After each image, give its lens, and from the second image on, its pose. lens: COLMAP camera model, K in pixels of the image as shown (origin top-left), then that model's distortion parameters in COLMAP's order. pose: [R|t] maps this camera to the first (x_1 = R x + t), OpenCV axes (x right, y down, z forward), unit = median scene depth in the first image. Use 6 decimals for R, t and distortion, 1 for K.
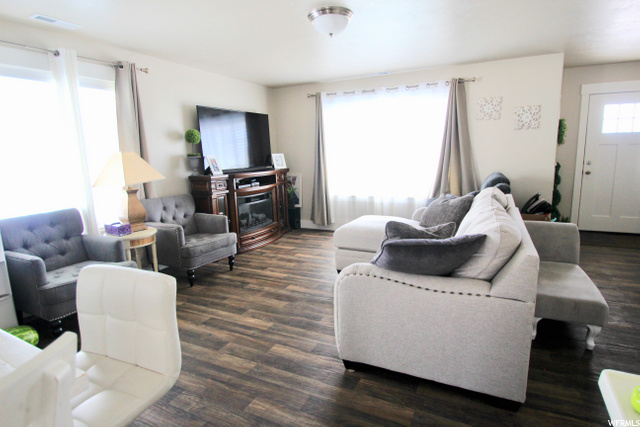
lens RADIAL K [[343.0, 0, 320.2], [0, 343.0, 211.0], [0, 0, 1]] dist [-0.005226, -0.012903]
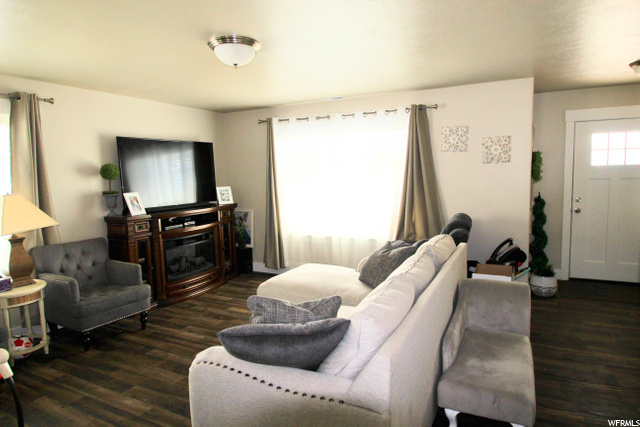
lens RADIAL K [[389.0, 0, 323.7], [0, 389.0, 209.5], [0, 0, 1]] dist [-0.015960, -0.010494]
pose [[0.999938, 0.003181, -0.010665, 0.179026], [-0.003910, 0.997603, -0.069084, -0.053106], [0.010420, 0.069122, 0.997554, 0.026687]]
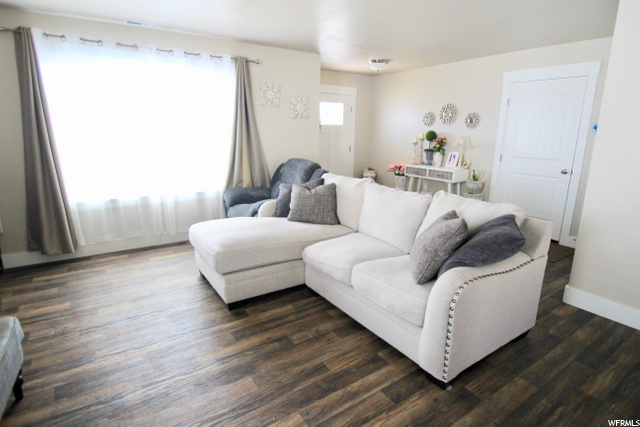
lens RADIAL K [[343.0, 0, 336.8], [0, 343.0, 210.8], [0, 0, 1]] dist [-0.005226, -0.012903]
pose [[0.482213, -0.163339, 0.860692, -0.346083], [0.117783, 0.985633, 0.121060, -0.064638], [-0.868100, 0.042998, 0.494524, 0.359204]]
